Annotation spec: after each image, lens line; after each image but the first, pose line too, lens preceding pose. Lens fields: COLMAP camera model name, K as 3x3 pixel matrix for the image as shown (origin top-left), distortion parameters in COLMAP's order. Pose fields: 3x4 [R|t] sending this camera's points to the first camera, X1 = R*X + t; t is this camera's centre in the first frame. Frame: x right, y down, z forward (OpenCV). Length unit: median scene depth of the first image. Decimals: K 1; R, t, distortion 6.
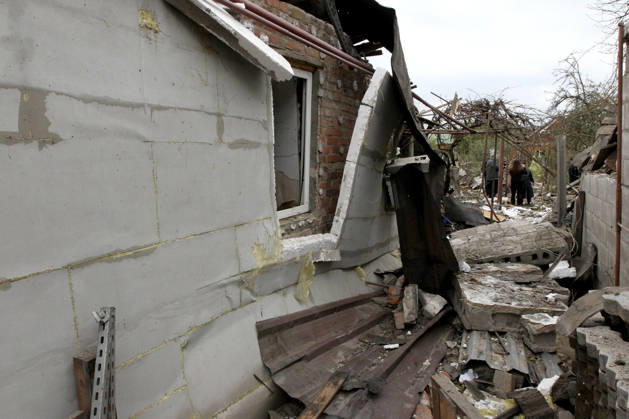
lens RADIAL K [[373.8, 0, 312.5], [0, 373.8, 206.9], [0, 0, 1]] dist [-0.060424, 0.030296]
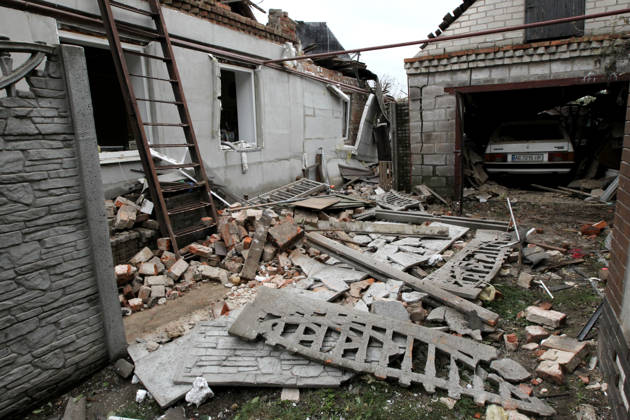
lens RADIAL K [[374.4, 0, 313.0], [0, 374.4, 207.3], [0, 0, 1]] dist [-0.060424, 0.030296]
pose [[0.999795, 0.013913, 0.014709, -0.342274], [-0.014958, 0.997184, 0.073481, 0.354869], [-0.013645, -0.073686, 0.997188, -2.161723]]
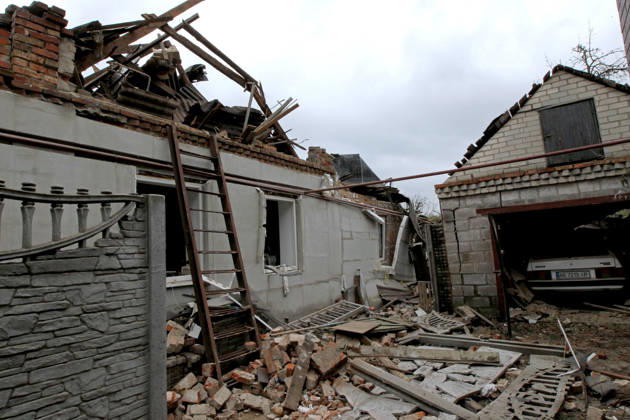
lens RADIAL K [[374.4, 0, 313.0], [0, 374.4, 207.3], [0, 0, 1]] dist [-0.060424, 0.030296]
pose [[0.996856, -0.009867, -0.078623, -0.366694], [-0.008936, 0.971890, -0.235265, 0.332433], [0.078734, 0.235228, 0.968746, -2.234483]]
